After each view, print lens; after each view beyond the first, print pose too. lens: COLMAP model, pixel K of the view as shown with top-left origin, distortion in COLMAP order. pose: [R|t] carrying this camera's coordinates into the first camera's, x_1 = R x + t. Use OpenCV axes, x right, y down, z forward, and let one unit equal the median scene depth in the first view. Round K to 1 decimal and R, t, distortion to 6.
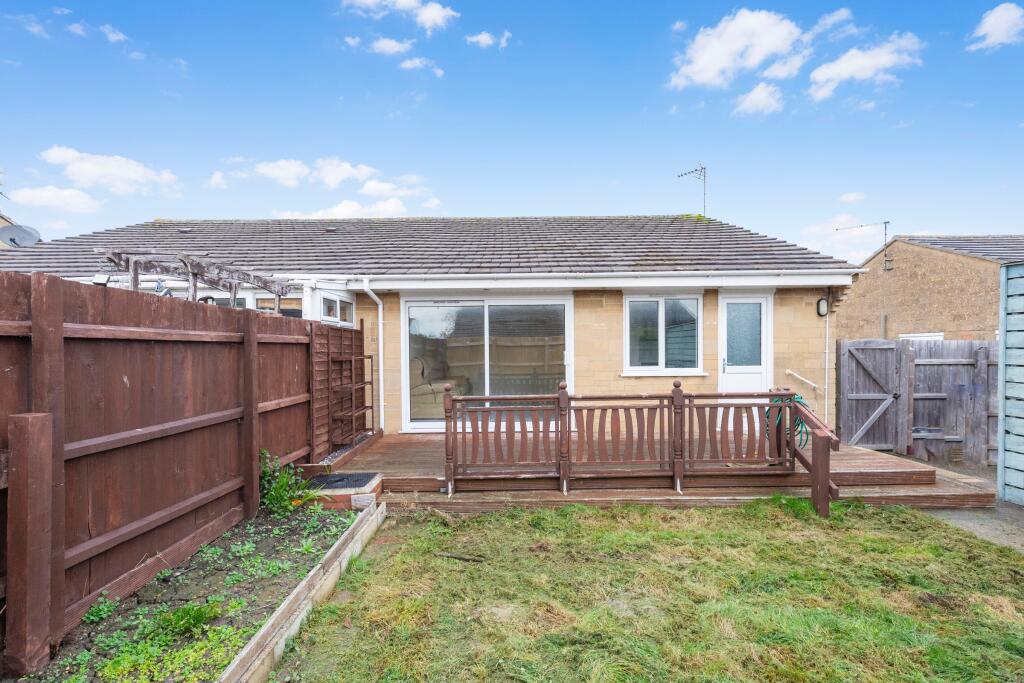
lens RADIAL K [[464.7, 0, 510.1], [0, 464.7, 349.2], [0, 0, 1]] dist [0.002257, 0.000224]
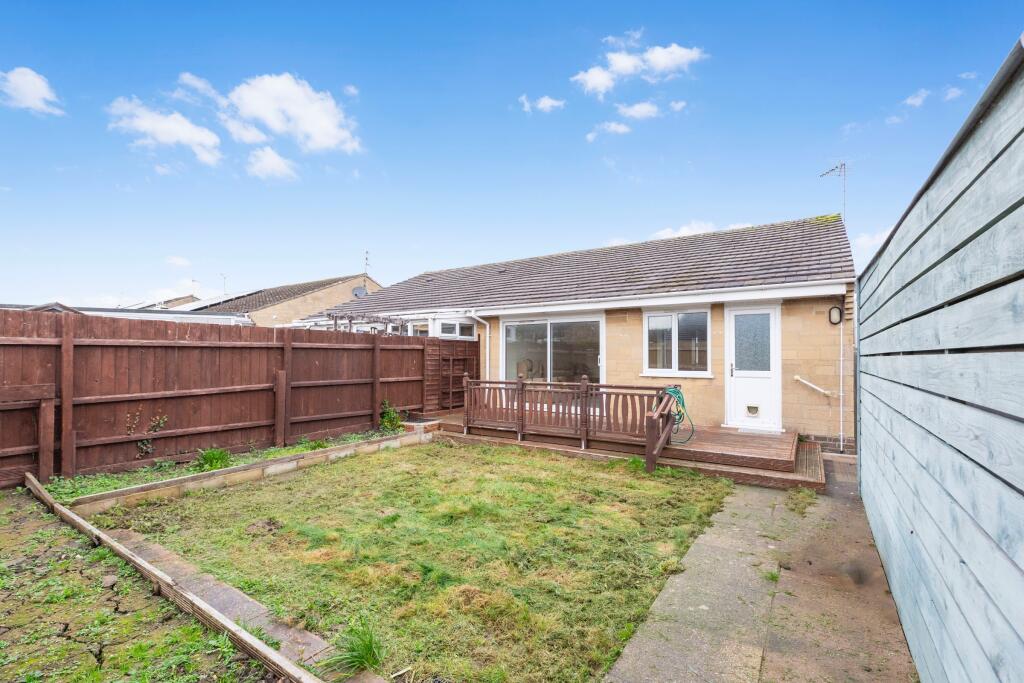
lens RADIAL K [[464.7, 0, 514.1], [0, 464.7, 343.3], [0, 0, 1]] dist [0.002257, 0.000224]
pose [[0.823023, -0.004306, -0.567991, 0.686123], [-0.010037, 0.999705, -0.022122, 0.000572], [0.567919, 0.023908, 0.822737, -0.243327]]
